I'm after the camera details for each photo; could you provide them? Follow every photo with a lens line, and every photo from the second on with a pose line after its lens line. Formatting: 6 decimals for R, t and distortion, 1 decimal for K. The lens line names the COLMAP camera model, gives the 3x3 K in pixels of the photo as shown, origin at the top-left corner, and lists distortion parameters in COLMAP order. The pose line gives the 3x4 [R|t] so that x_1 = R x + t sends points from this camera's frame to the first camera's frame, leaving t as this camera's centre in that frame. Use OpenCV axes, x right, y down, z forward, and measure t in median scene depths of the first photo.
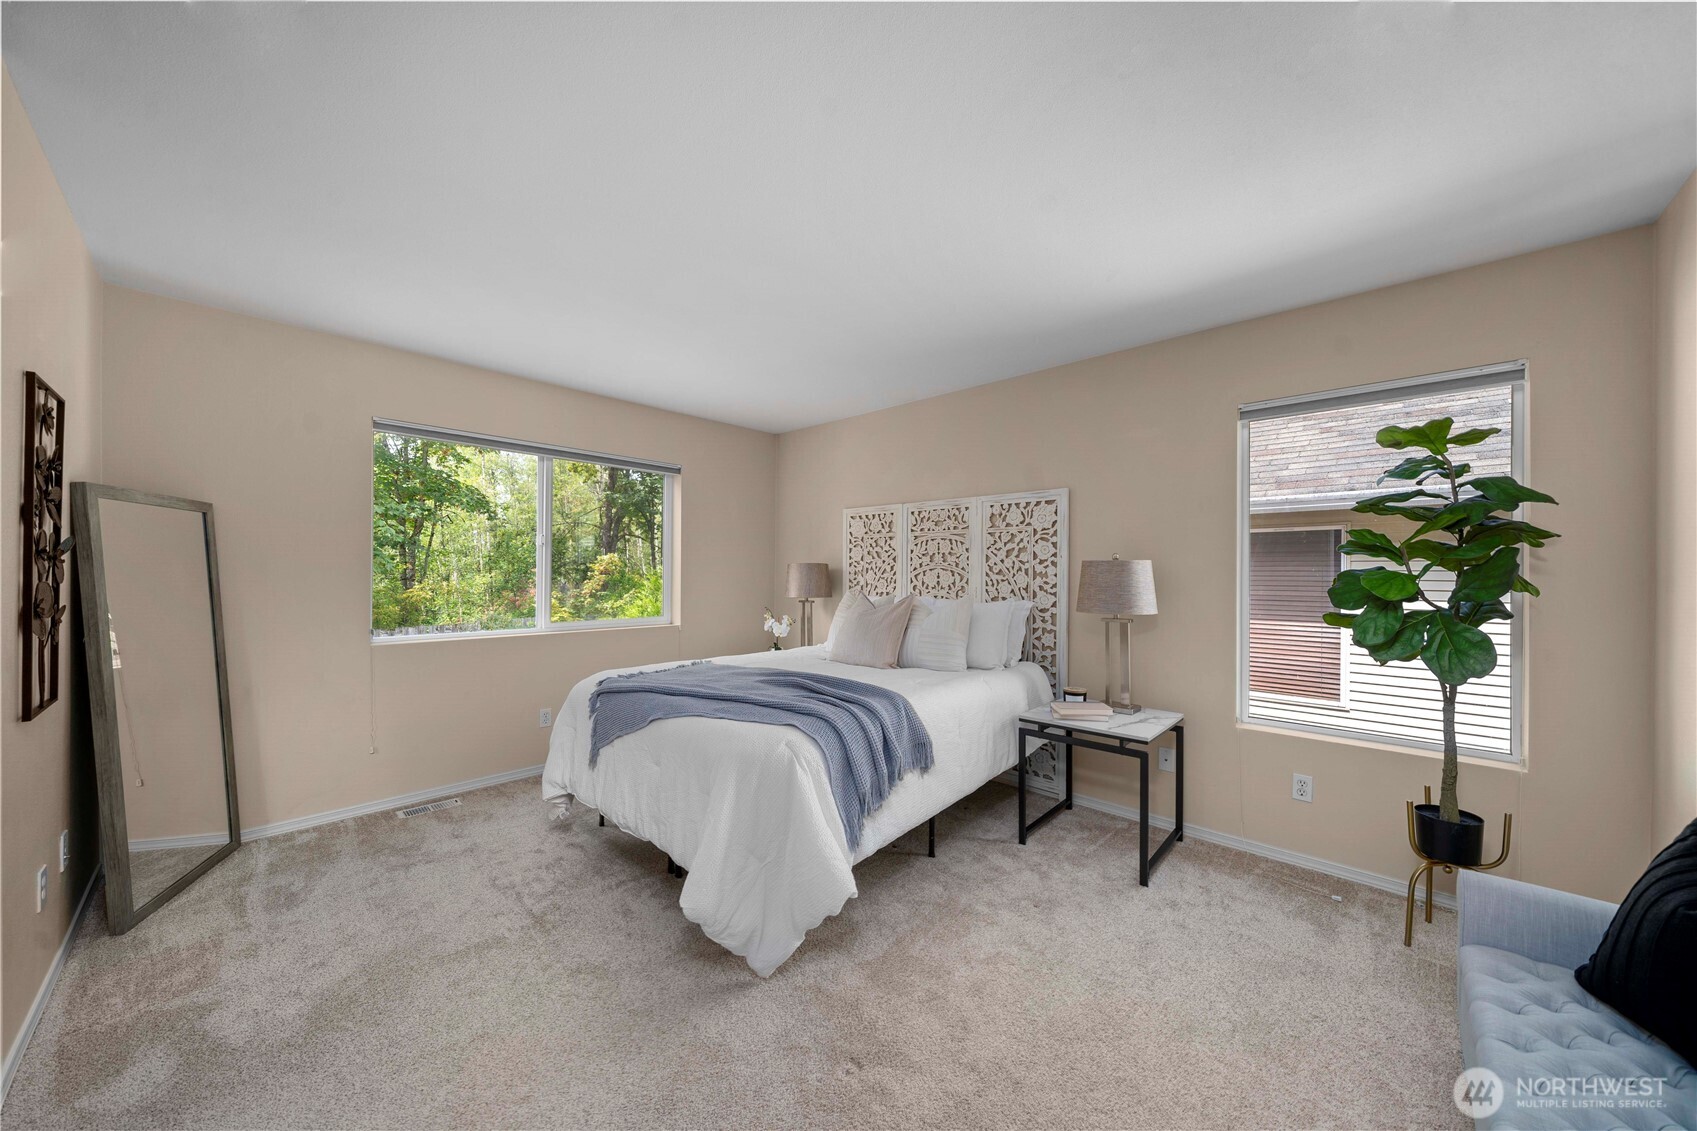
lens RADIAL K [[585.7, 0, 923.7], [0, 585.7, 570.5], [0, 0, 1]] dist [-0.006506, -0.000531]
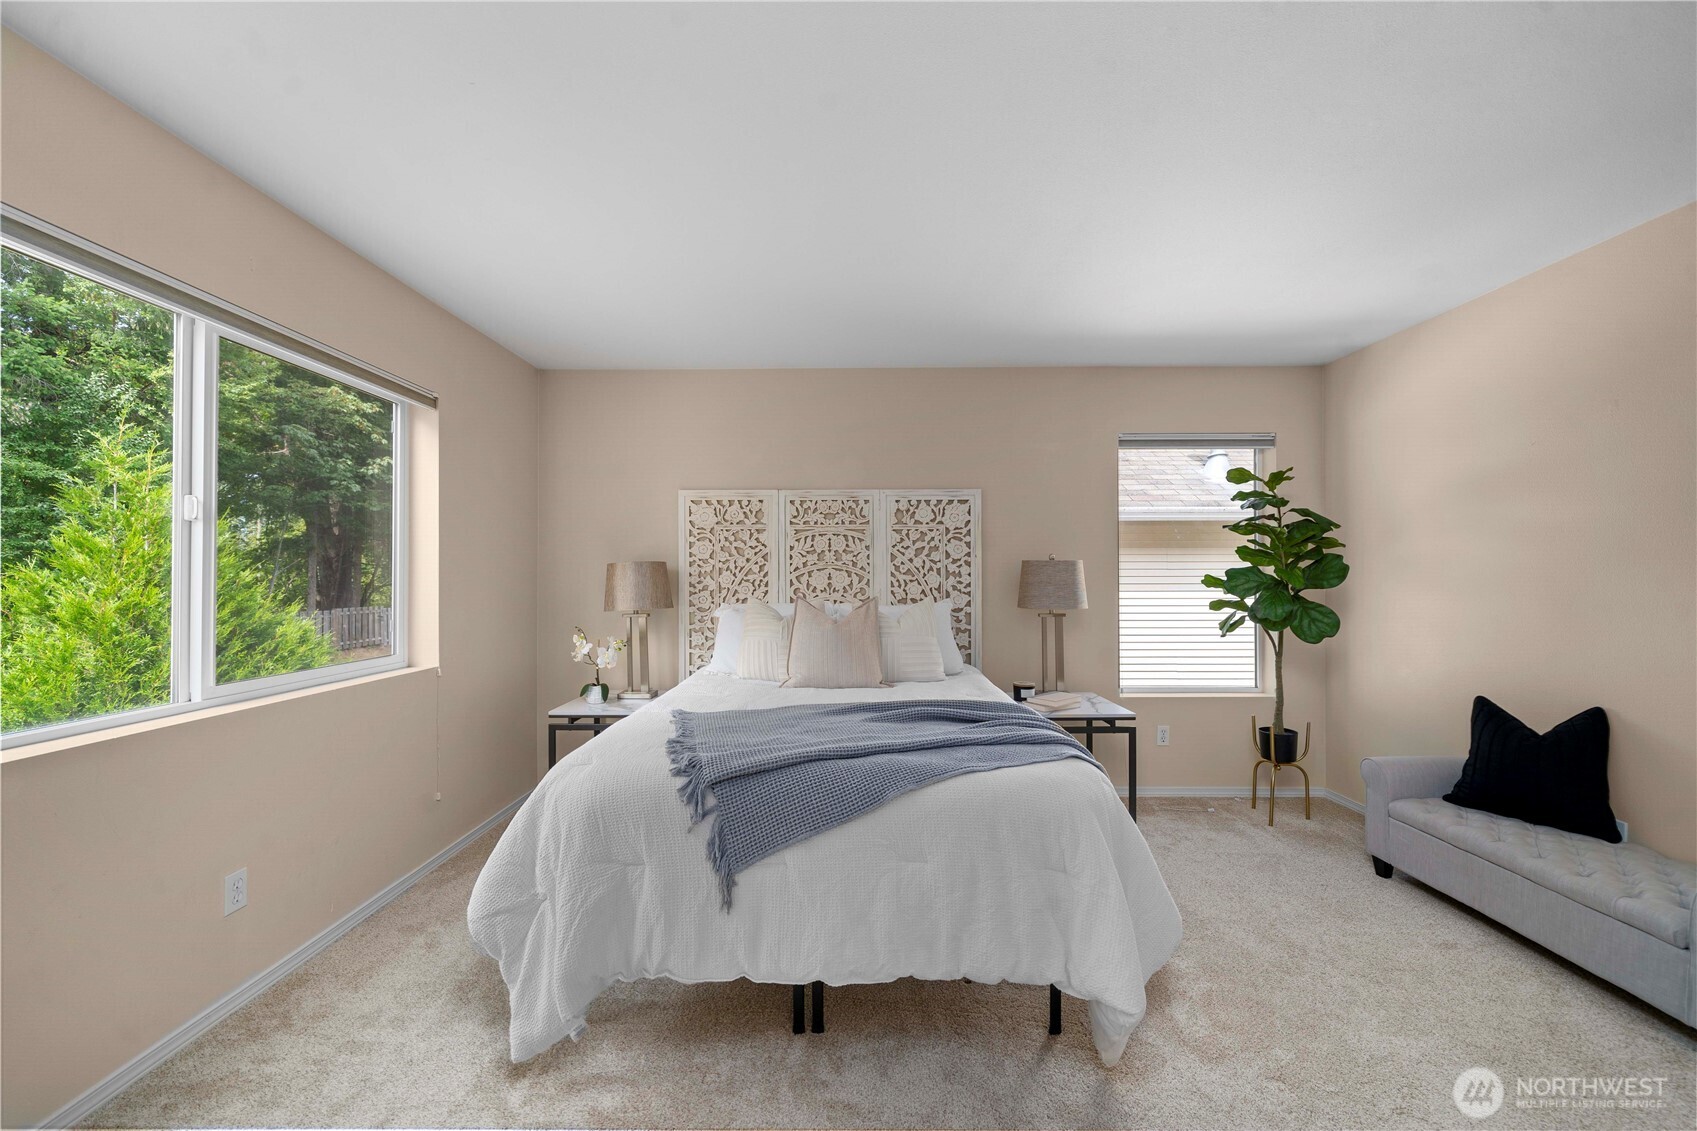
lens RADIAL K [[613.8, 0, 854.4], [0, 613.8, 570.5], [0, 0, 1]] dist [-0.005966, 0.001151]
pose [[0.761828, -0.003124, 0.647772, -0.571701], [0.004830, 0.999988, -0.000858, 0.000737], [-0.647762, 0.003782, 0.761834, 0.303647]]
